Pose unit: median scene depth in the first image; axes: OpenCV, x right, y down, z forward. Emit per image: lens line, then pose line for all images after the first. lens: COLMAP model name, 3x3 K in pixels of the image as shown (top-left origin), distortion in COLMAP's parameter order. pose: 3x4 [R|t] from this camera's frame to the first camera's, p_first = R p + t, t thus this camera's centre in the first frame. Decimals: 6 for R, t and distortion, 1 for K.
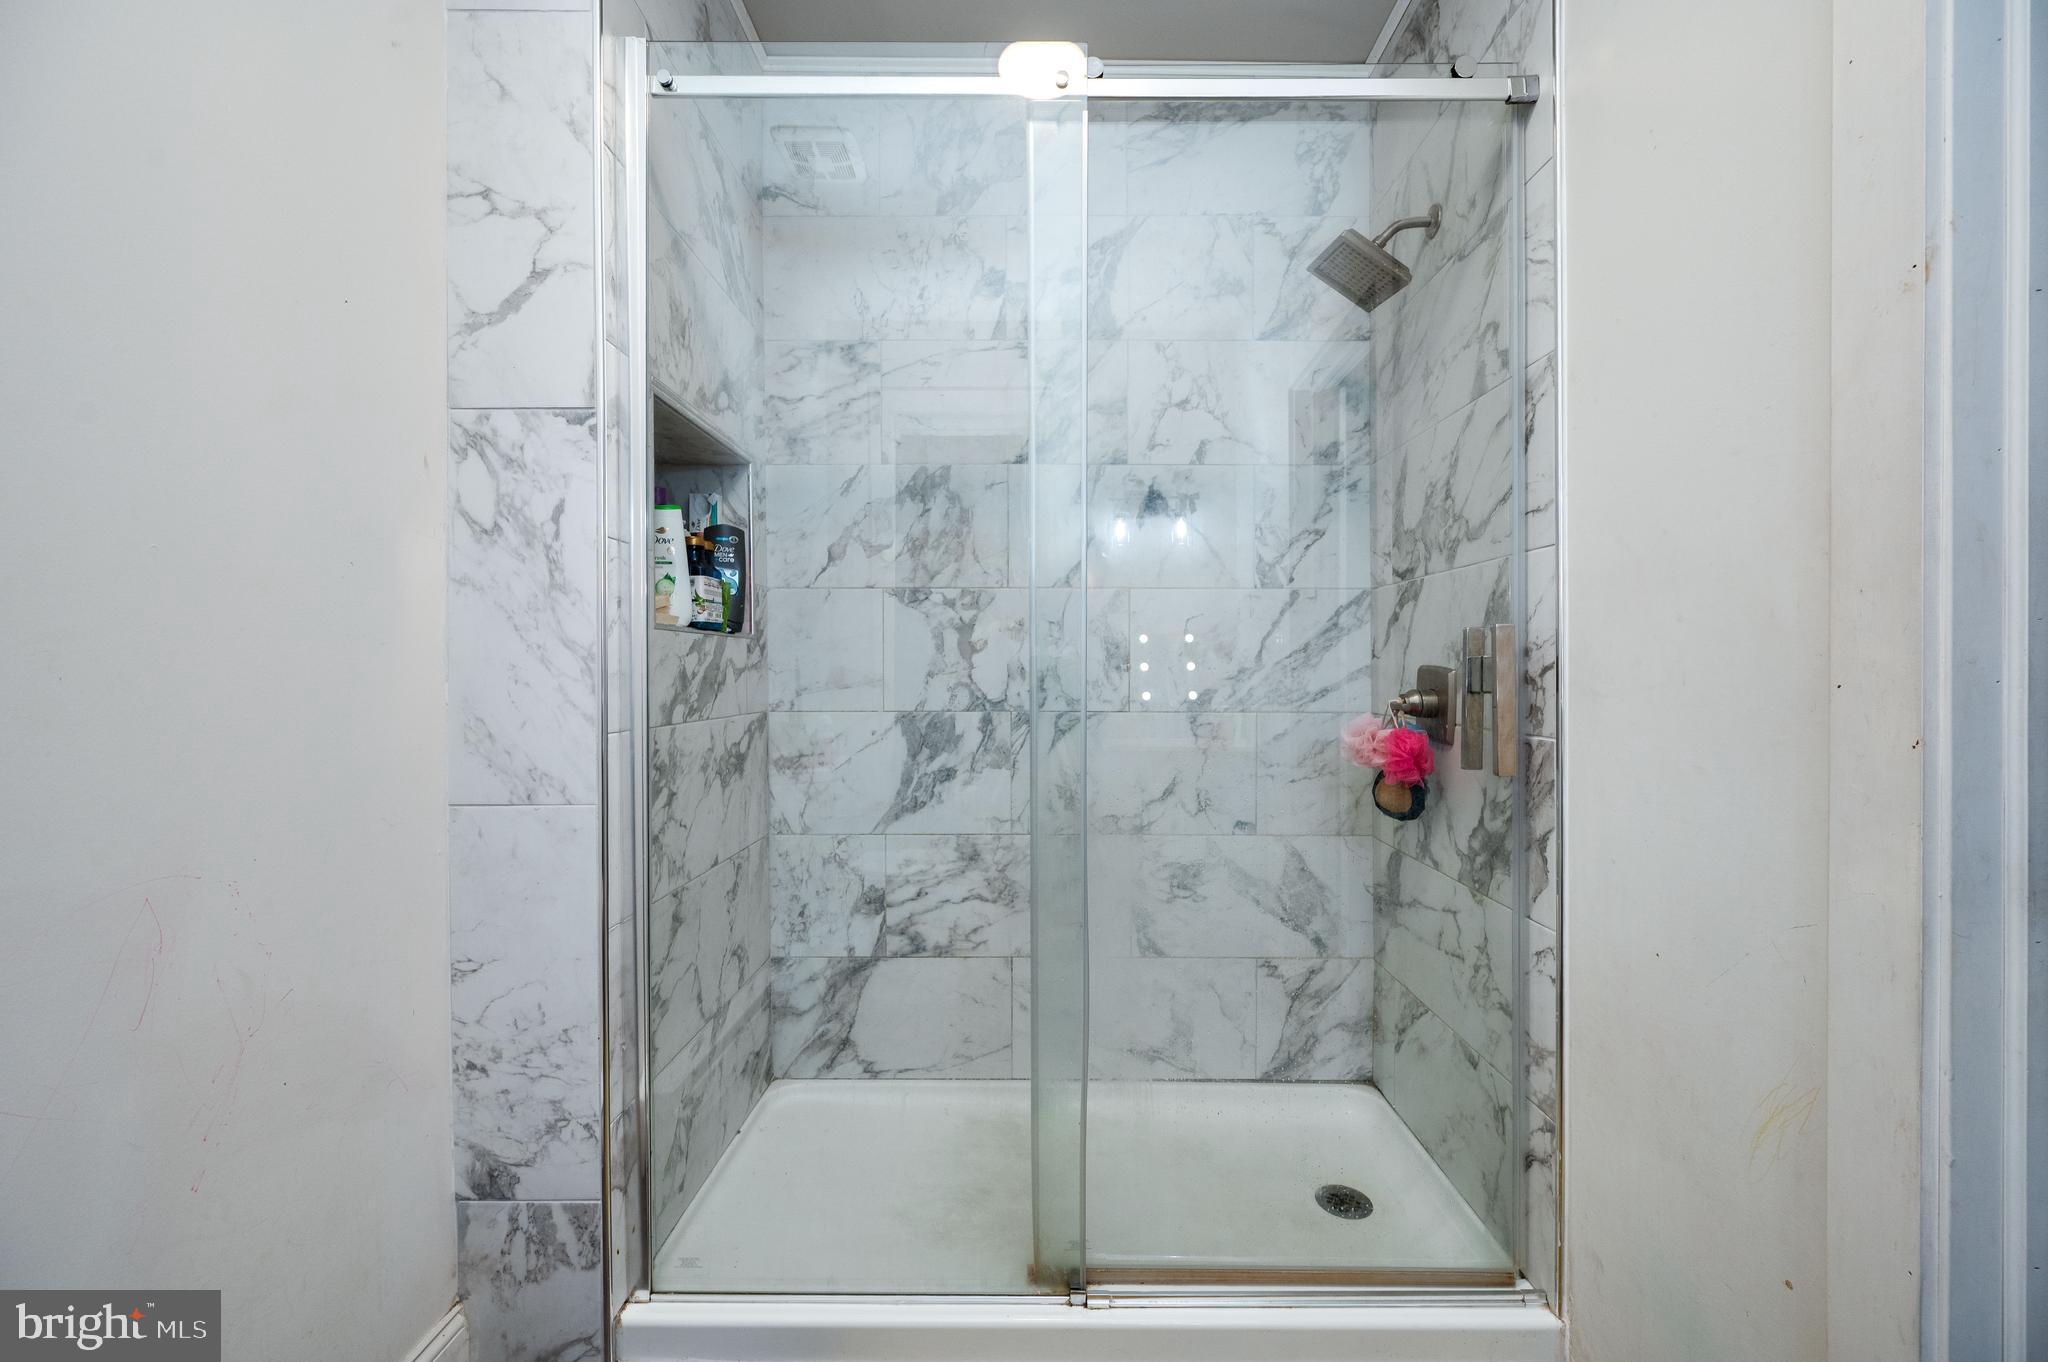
lens RADIAL K [[815.9, 0, 1026.6], [0, 815.9, 678.7], [0, 0, 1]] dist [-0.001918, -0.000208]
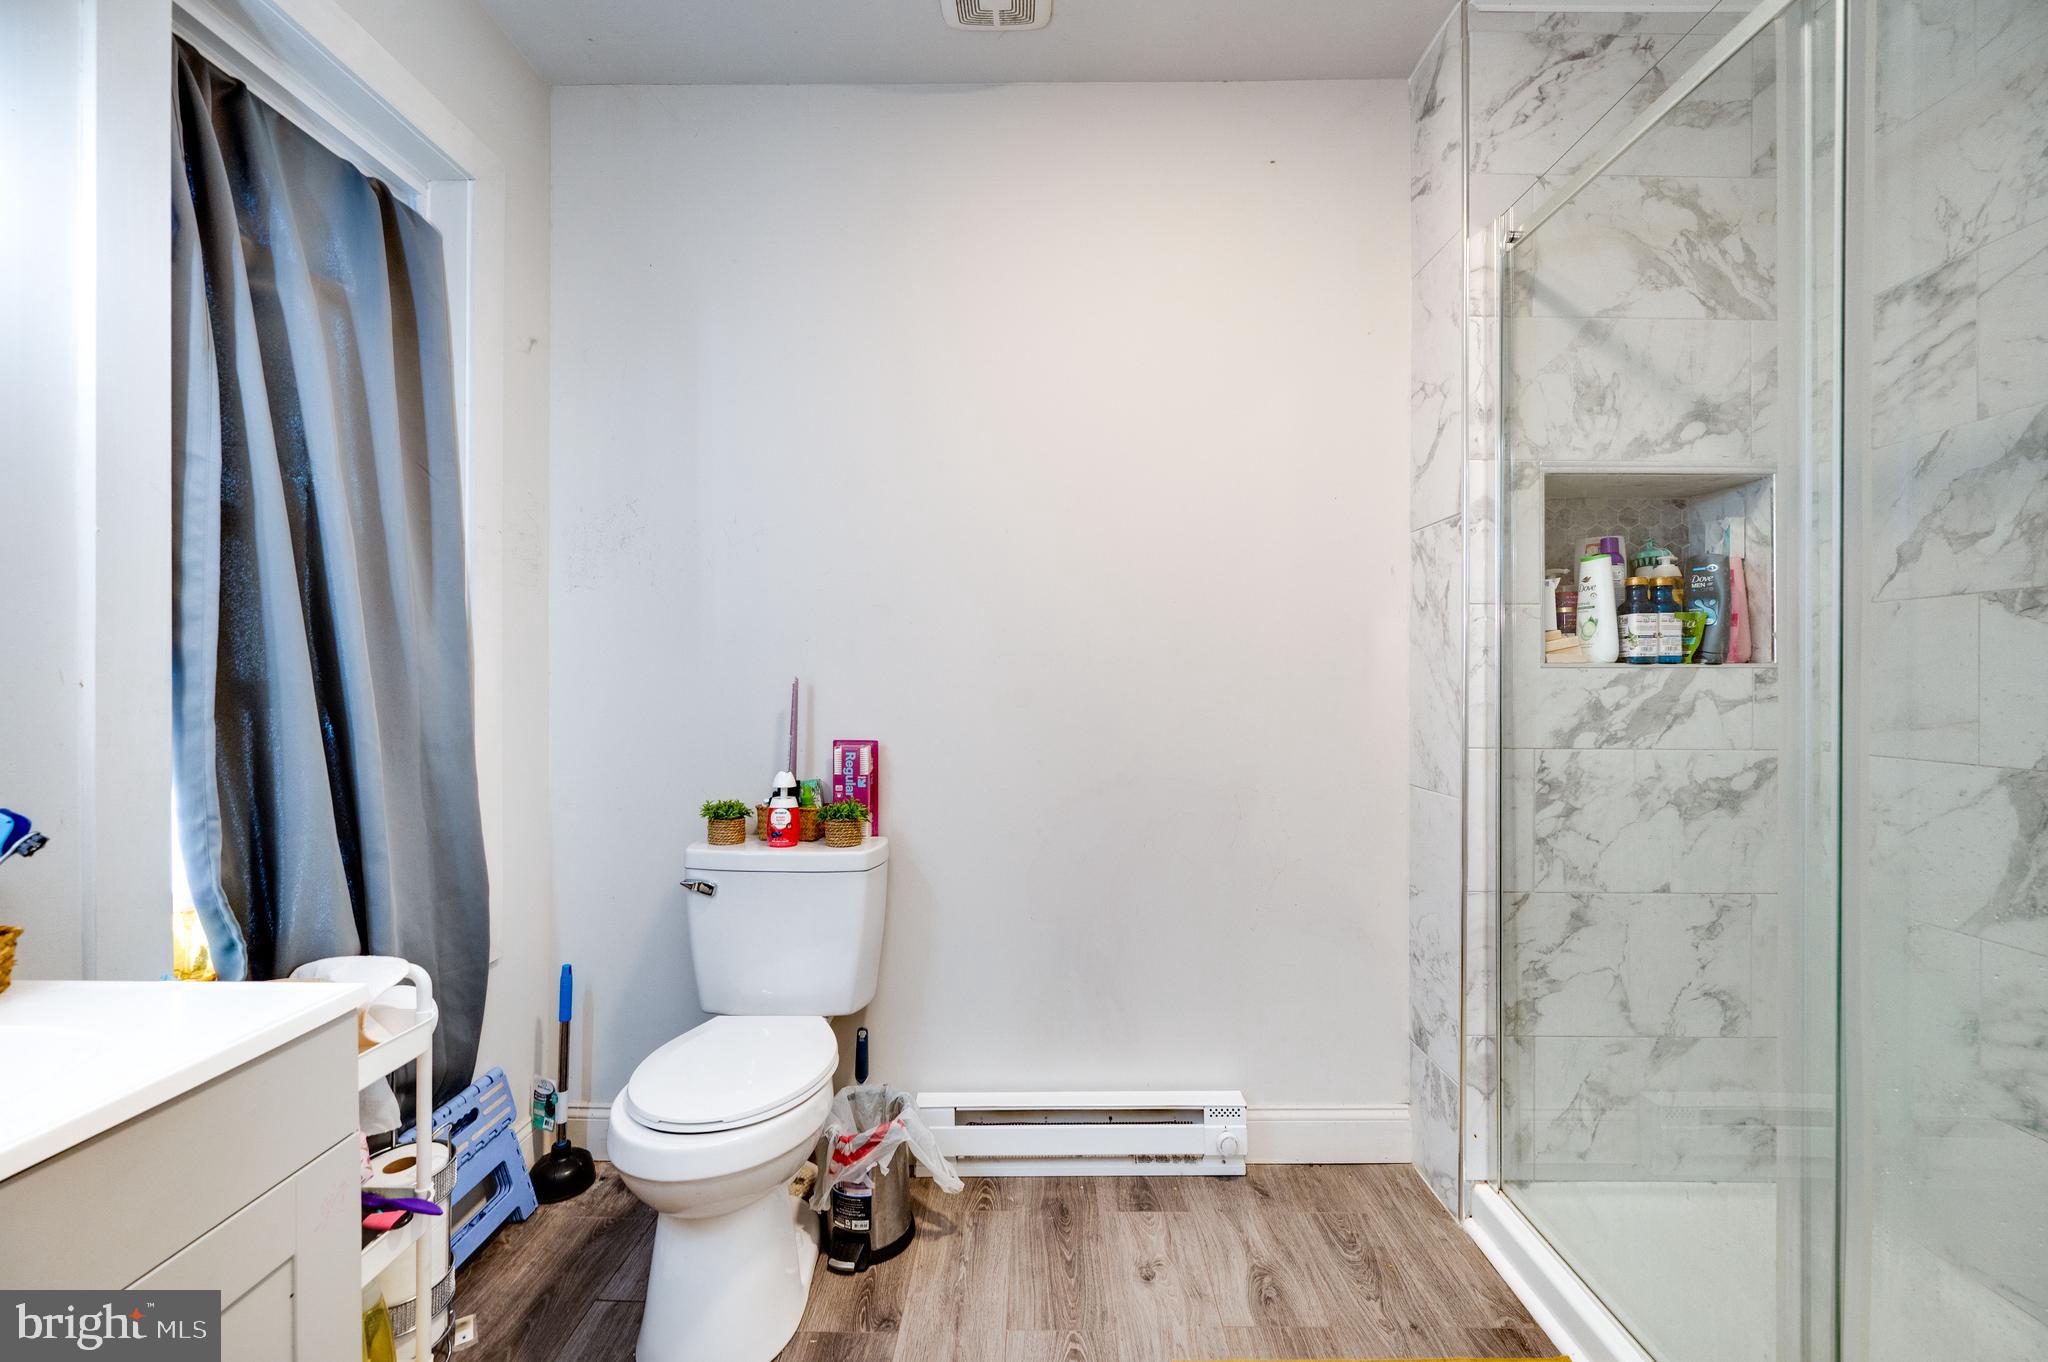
lens RADIAL K [[815.9, 0, 1024.3], [0, 815.9, 678.8], [0, 0, 1]] dist [-0.001918, -0.000208]
pose [[-0.009576, 0.001897, -0.999952, 0.580411], [-0.012182, 0.999924, 0.002013, -0.028511], [0.999880, 0.012201, -0.009552, 0.180543]]
